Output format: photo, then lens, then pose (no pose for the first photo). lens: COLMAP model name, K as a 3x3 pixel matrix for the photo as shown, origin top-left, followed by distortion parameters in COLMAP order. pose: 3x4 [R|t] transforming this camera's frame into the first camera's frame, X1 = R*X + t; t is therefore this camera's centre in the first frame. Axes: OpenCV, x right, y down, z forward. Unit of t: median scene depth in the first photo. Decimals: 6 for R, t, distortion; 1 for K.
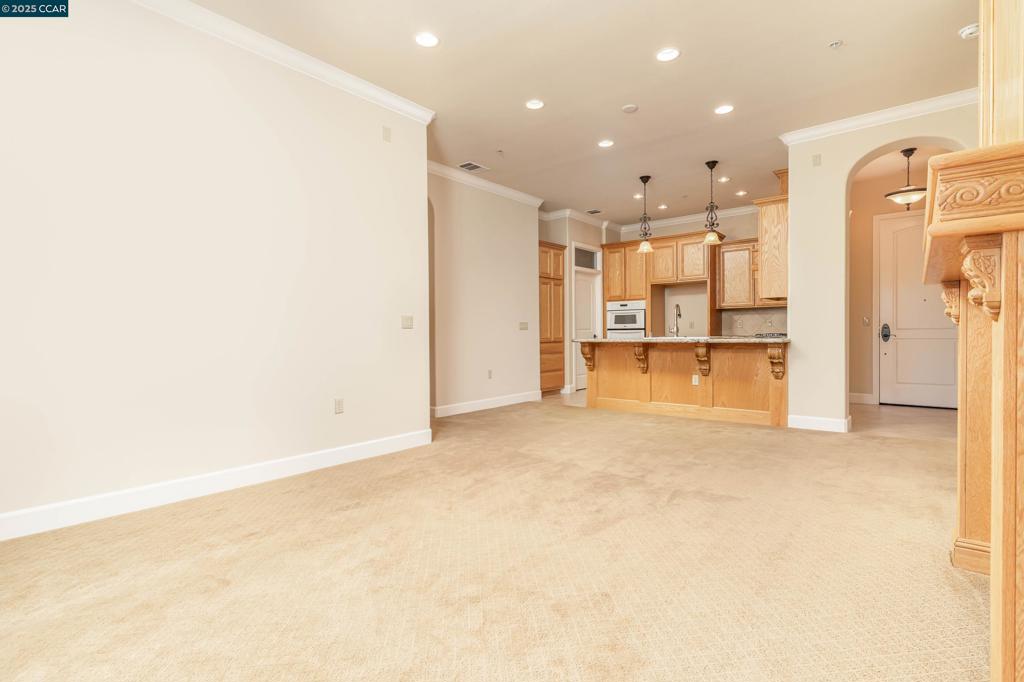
lens RADIAL K [[489.8, 0, 509.7], [0, 489.8, 336.9], [0, 0, 1]] dist [0.002169, -0.000821]
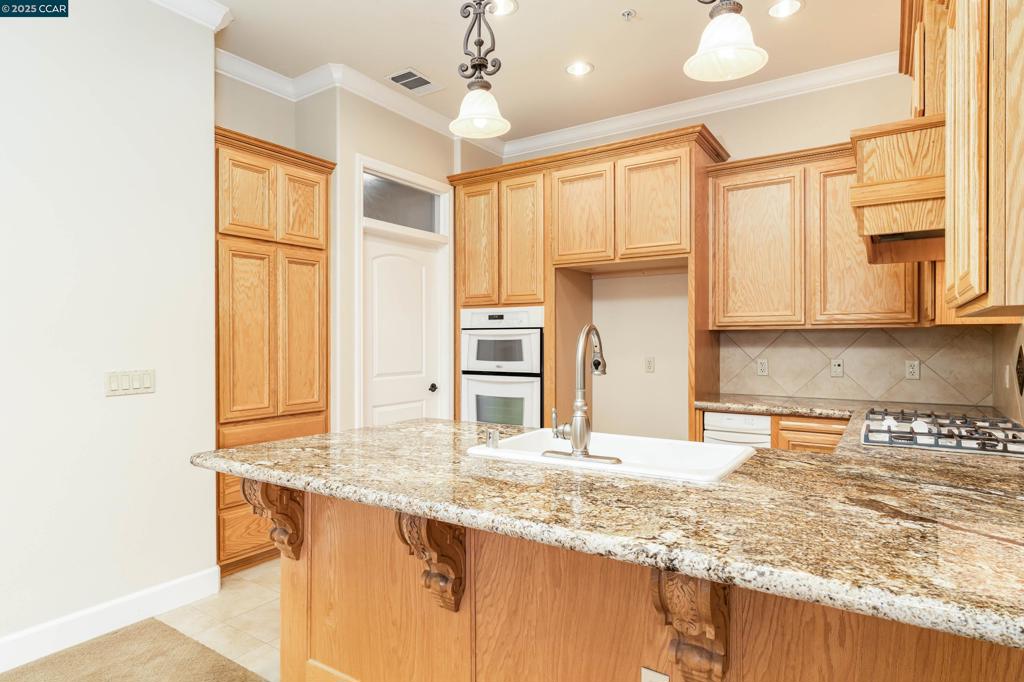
lens RADIAL K [[584.8, 0, 497.7], [0, 584.8, 342.6], [0, 0, 1]] dist [0.009183, 0.000212]
pose [[0.995901, 0.007643, 0.090125, 0.205344], [-0.007068, 0.999953, -0.006700, -0.042323], [-0.090172, 0.006035, 0.995908, 0.535772]]
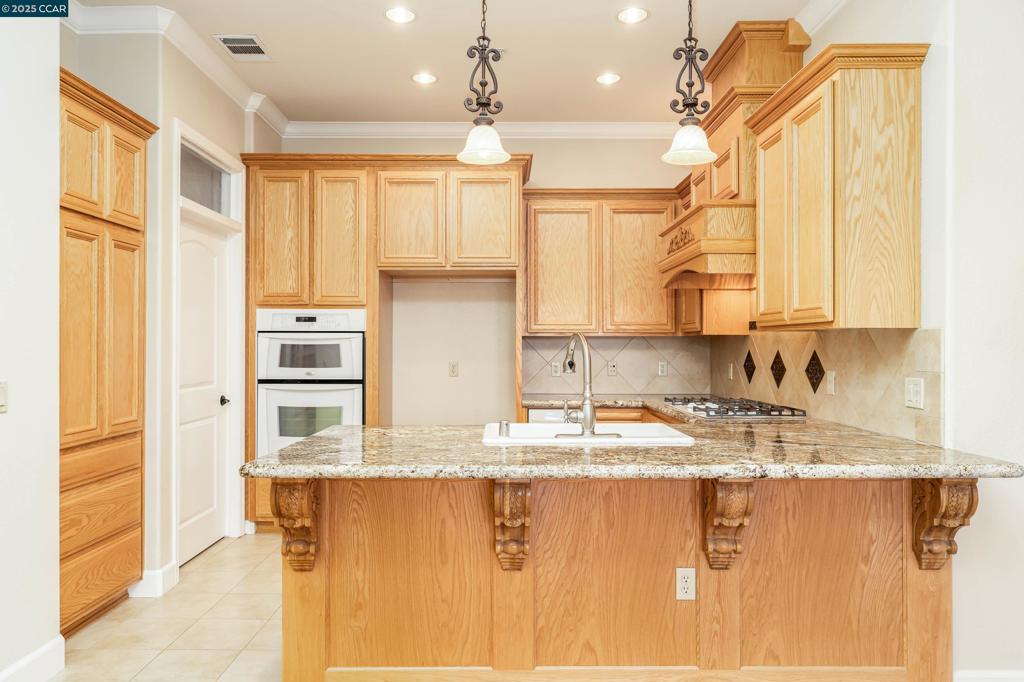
lens RADIAL K [[700.7, 0, 506.6], [0, 700.7, 342.9], [0, 0, 1]] dist [0.005396, -0.001774]
pose [[0.773460, 0.013507, 0.633702, 0.005857], [-0.003110, 0.999842, -0.017515, -0.039798], [-0.633838, 0.011576, 0.773379, 0.514679]]
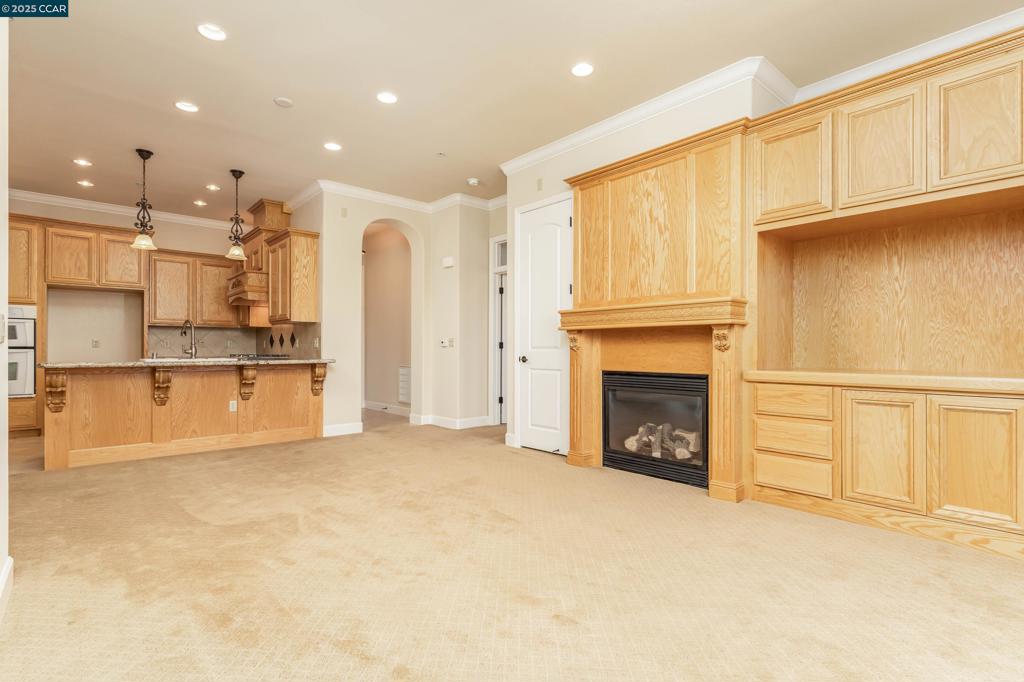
lens RADIAL K [[489.8, 0, 504.4], [0, 489.8, 348.4], [0, 0, 1]] dist [0.002169, -0.000821]
pose [[0.171820, 0.012001, 0.985055, -0.305442], [0.005173, 0.999901, -0.013084, -0.002723], [-0.985115, 0.007344, 0.171741, 0.245896]]
